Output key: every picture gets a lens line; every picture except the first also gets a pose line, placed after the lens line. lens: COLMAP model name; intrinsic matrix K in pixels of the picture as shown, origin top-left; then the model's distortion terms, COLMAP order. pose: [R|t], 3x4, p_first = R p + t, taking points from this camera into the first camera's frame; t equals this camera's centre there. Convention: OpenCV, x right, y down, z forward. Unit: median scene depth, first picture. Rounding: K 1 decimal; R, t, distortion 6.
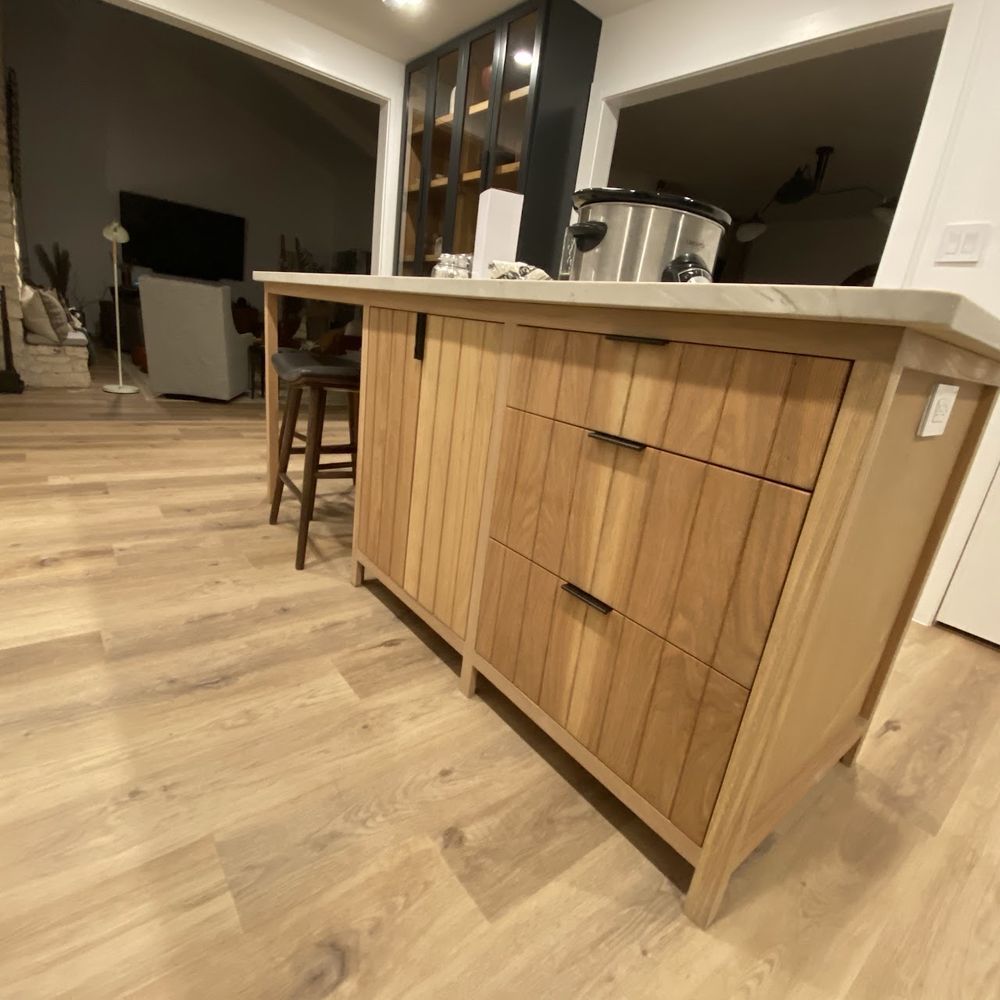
lens RADIAL K [[549.1, 0, 500.0], [0, 549.1, 500.0], [0, 0, 1]] dist [0.000847, 0.000404]
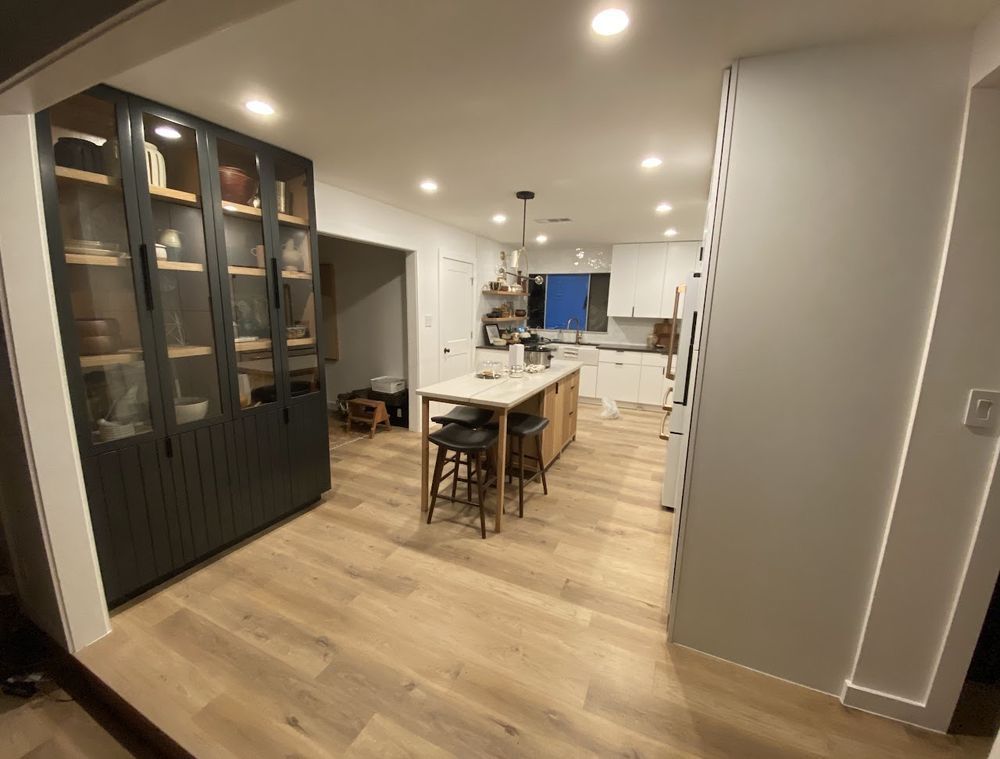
lens RADIAL K [[401.7, 0, 500.0], [0, 401.7, 379.5], [0, 0, 1]] dist [0.000325, 0.000005]
pose [[-0.448652, -0.298215, 0.842484, -1.801289], [0.186258, 0.890785, 0.414500, -1.228724], [-0.874082, 0.342885, -0.344107, 1.777207]]
